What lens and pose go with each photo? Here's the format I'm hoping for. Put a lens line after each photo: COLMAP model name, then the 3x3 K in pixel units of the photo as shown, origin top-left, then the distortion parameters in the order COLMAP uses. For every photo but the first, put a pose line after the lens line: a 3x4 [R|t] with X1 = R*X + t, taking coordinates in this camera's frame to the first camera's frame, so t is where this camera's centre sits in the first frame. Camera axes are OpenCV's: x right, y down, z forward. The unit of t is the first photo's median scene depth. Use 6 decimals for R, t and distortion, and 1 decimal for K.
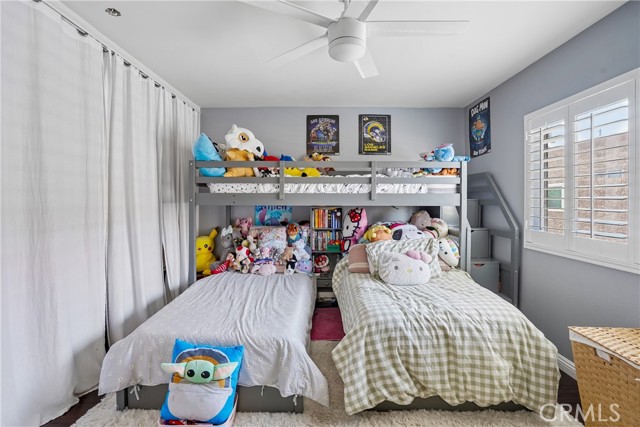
lens RADIAL K [[294.9, 0, 327.9], [0, 294.9, 201.2], [0, 0, 1]] dist [-0.043400, 0.006684]
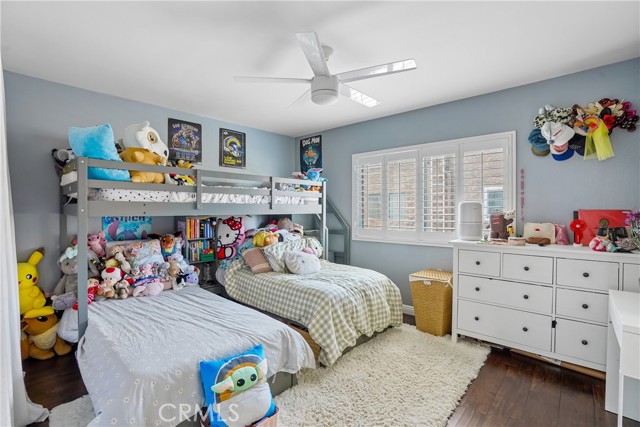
lens RADIAL K [[285.6, 0, 315.4], [0, 285.6, 214.6], [0, 0, 1]] dist [-0.042711, 0.001006]
pose [[0.691931, -0.016288, 0.721779, -0.528076], [0.005345, 0.999834, 0.017438, -0.002346], [-0.721943, -0.008208, 0.691903, 0.074574]]
